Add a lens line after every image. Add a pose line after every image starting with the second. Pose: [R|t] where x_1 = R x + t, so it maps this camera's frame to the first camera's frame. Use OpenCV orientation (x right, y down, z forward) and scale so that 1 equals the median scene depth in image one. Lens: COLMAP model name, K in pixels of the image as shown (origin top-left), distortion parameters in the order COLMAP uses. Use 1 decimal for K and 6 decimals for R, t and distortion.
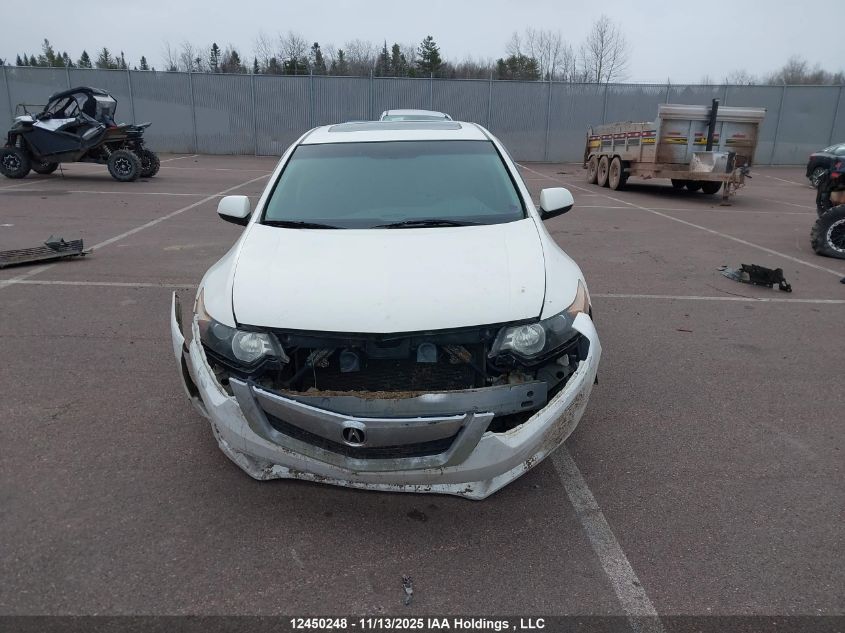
lens RADIAL K [[663.8, 0, 408.3], [0, 663.8, 330.0], [0, 0, 1]] dist [0.008615, -0.008252]
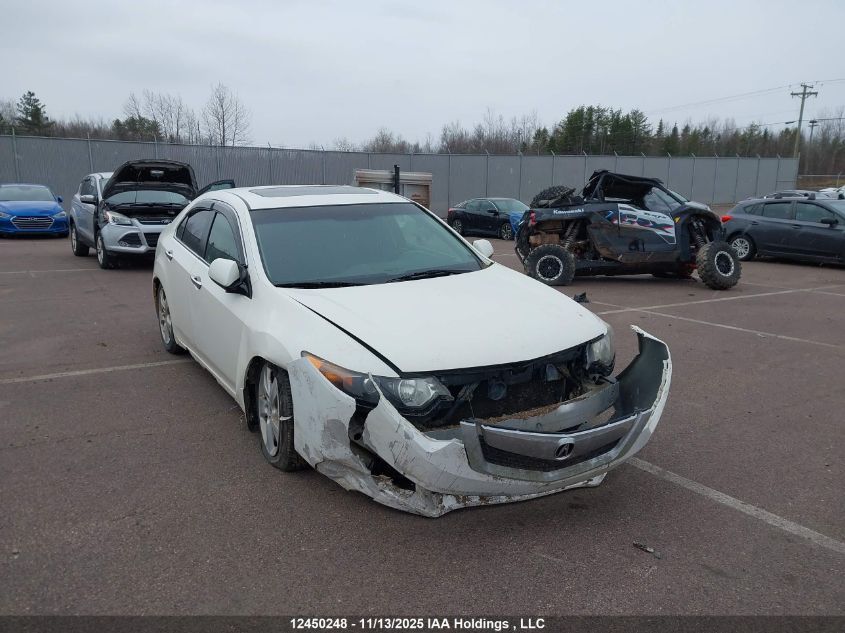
lens RADIAL K [[663.8, 0, 408.3], [0, 663.8, 330.0], [0, 0, 1]] dist [0.008615, -0.008252]
pose [[0.854739, -0.116743, 0.505759, -0.120108], [0.159836, 0.986229, -0.042477, -0.004845], [-0.493836, 0.117145, 0.861628, 0.011180]]
